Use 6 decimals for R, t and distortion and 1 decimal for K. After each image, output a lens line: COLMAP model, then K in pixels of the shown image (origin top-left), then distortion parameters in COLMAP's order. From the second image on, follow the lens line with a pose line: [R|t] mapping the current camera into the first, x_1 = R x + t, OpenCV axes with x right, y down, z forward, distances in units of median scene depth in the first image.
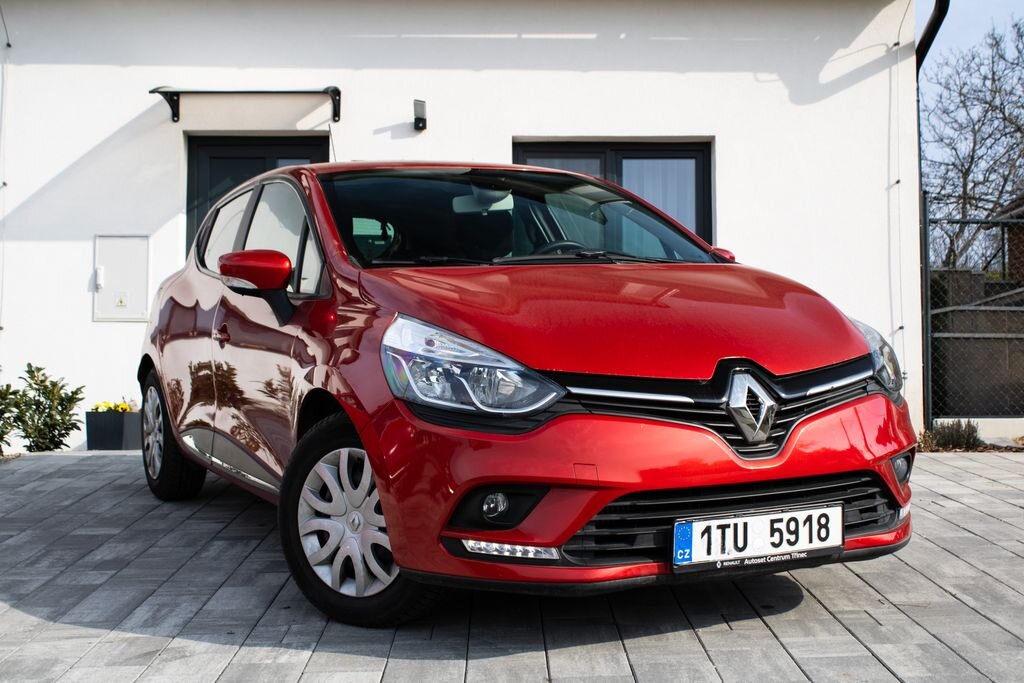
lens RADIAL K [[1423.8, 0, 512.0], [0, 1423.8, 341.5], [0, 0, 1]] dist [-0.008959, 0.008124]
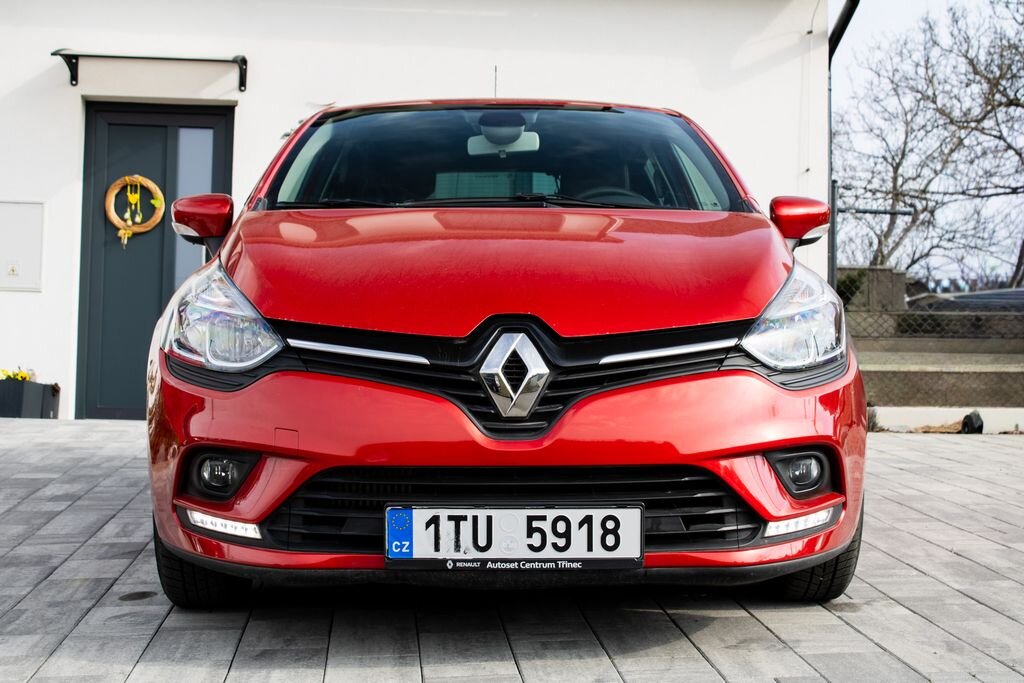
lens RADIAL K [[1644.7, 0, 512.0], [0, 1644.7, 341.5], [0, 0, 1]] dist [0.003335, 0.019917]
pose [[0.996912, 0.022572, 0.075213, -0.007697], [-0.022205, 0.999737, -0.005708, 0.007312], [-0.075322, 0.004021, 0.997151, -0.051819]]
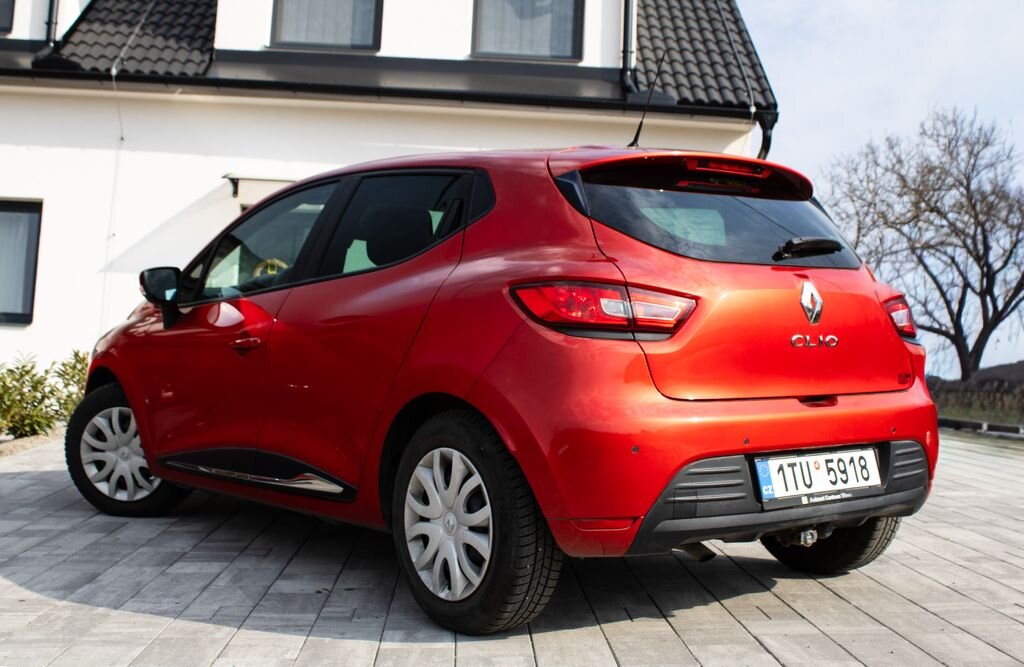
lens RADIAL K [[1310.6, 0, 512.0], [0, 1310.6, 333.5], [0, 0, 1]] dist [-0.064622, -0.026482]
pose [[0.998441, 0.048537, 0.027568, 0.004795], [-0.047395, 0.998048, -0.040666, 0.008854], [-0.029488, 0.039296, 0.998792, -0.121315]]
